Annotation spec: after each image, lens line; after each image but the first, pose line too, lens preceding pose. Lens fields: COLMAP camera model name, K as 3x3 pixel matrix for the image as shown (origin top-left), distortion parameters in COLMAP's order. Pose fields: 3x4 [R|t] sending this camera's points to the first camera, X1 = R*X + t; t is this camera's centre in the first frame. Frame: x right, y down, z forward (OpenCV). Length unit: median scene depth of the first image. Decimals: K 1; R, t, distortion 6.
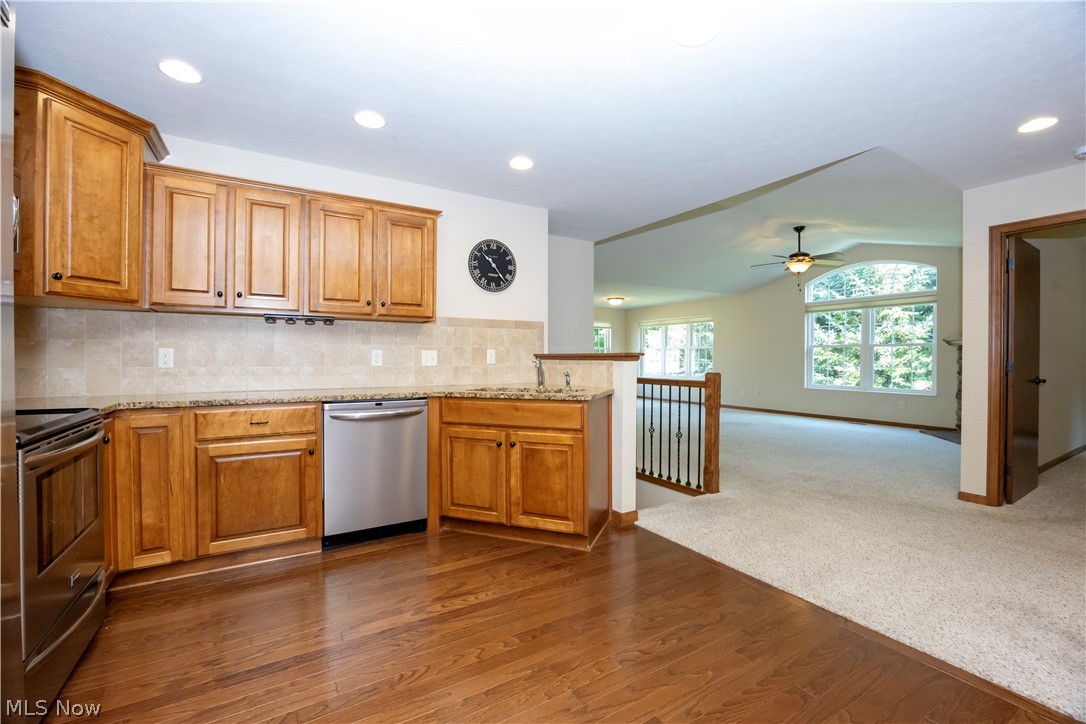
lens RADIAL K [[467.5, 0, 545.1], [0, 467.5, 362.7], [0, 0, 1]] dist [-0.024012, -0.000451]
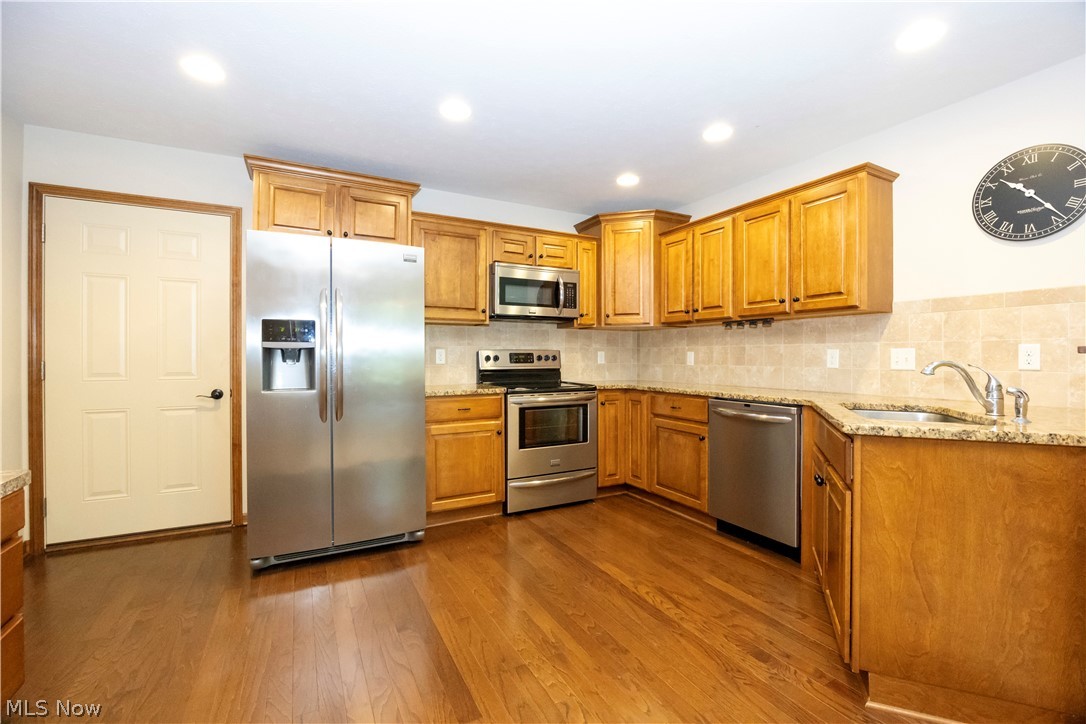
lens RADIAL K [[467.5, 0, 545.8], [0, 467.5, 357.6], [0, 0, 1]] dist [-0.024012, -0.000451]
pose [[-0.077329, 0.000304, -0.997006, 0.572746], [-0.008740, 0.999961, 0.000983, -0.008495], [0.996967, 0.008790, -0.077323, 0.562725]]
